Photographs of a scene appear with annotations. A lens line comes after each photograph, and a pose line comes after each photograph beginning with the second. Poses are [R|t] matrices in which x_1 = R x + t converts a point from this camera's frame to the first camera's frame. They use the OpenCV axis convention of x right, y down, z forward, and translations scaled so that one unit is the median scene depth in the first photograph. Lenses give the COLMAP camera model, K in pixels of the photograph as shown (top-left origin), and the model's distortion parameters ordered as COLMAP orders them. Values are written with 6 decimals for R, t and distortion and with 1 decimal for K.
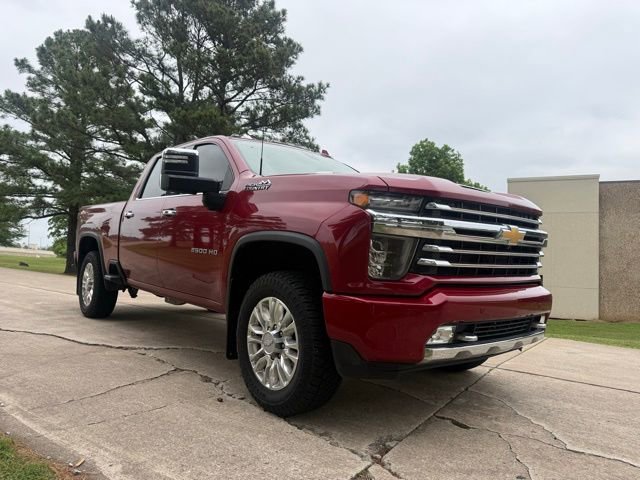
lens RADIAL K [[456.8, 0, 320.4], [0, 456.8, 237.1], [0, 0, 1]] dist [0.027116, -0.029711]
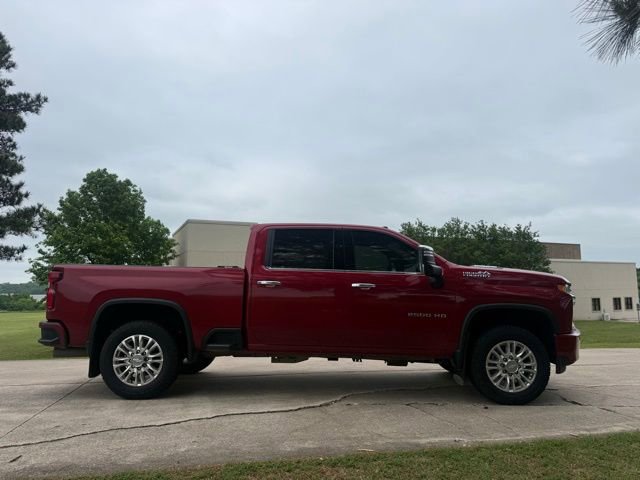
lens RADIAL K [[456.8, 0, 320.4], [0, 456.8, 237.1], [0, 0, 1]] dist [0.027116, -0.029711]
pose [[0.655096, 0.052738, 0.753703, -1.329883], [-0.007088, 0.997946, -0.063668, -0.103762], [-0.755513, 0.036366, 0.654124, 0.247619]]
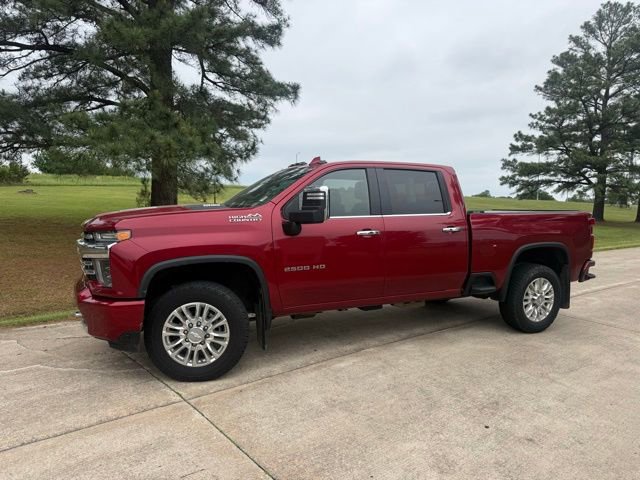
lens RADIAL K [[457.7, 0, 320.0], [0, 457.7, 240.0], [0, 0, 1]] dist [0.036482, -0.043035]
pose [[-0.274540, 0.021718, -0.961330, 1.120092], [0.010206, 0.999754, 0.019672, -0.031155], [0.961522, -0.004410, -0.274694, 1.459241]]
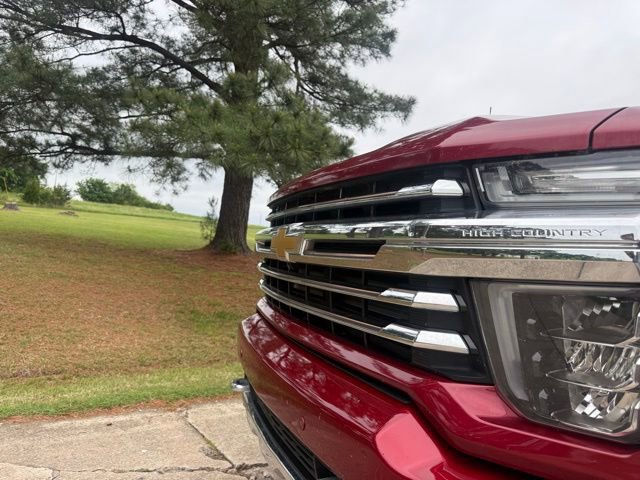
lens RADIAL K [[455.5, 0, 322.8], [0, 455.5, 239.4], [0, 0, 1]] dist [0.040183, -0.055800]
pose [[-0.312520, -0.111223, -0.943377, 0.582222], [-0.076577, 0.992839, -0.091686, 0.023373], [0.946820, 0.043587, -0.318799, 0.783363]]
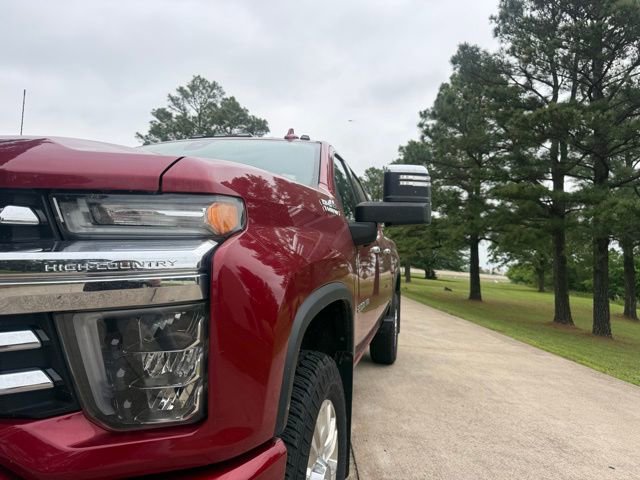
lens RADIAL K [[455.5, 0, 322.8], [0, 455.5, 239.4], [0, 0, 1]] dist [0.040183, -0.055800]
pose [[0.584825, -0.072464, -0.807916, 0.601056], [0.033284, 0.997307, -0.065357, 0.003112], [0.810476, 0.011332, 0.585662, 0.759915]]
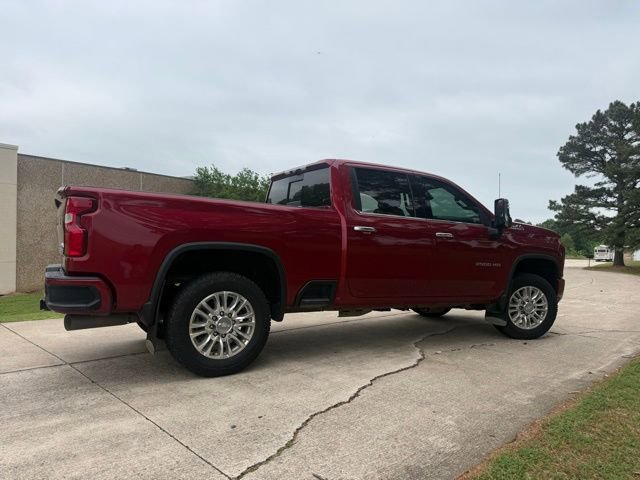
lens RADIAL K [[455.5, 0, 322.8], [0, 455.5, 239.4], [0, 0, 1]] dist [0.040183, -0.055800]
pose [[0.159481, -0.024238, 0.986903, -1.568406], [-0.061875, 0.997488, 0.034497, -0.064062], [-0.985260, -0.066566, 0.157580, 1.097834]]
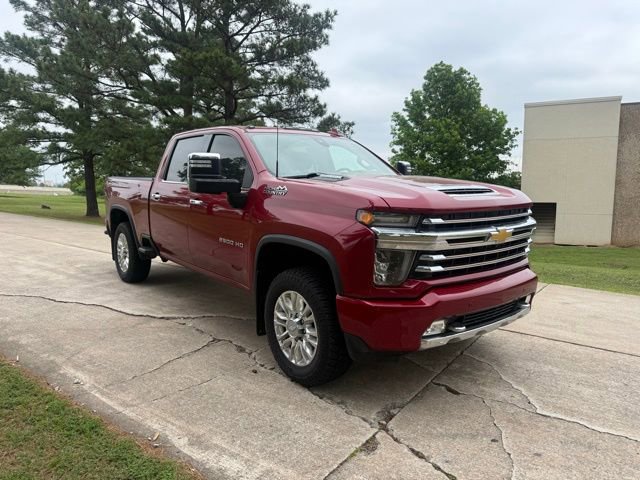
lens RADIAL K [[457.7, 0, 320.0], [0, 457.7, 240.0], [0, 0, 1]] dist [0.036482, -0.043035]
pose [[0.998931, -0.031598, -0.033748, 0.004516], [0.036771, 0.985490, 0.165703, -0.129317], [0.028022, -0.166767, 0.985598, -0.095117]]
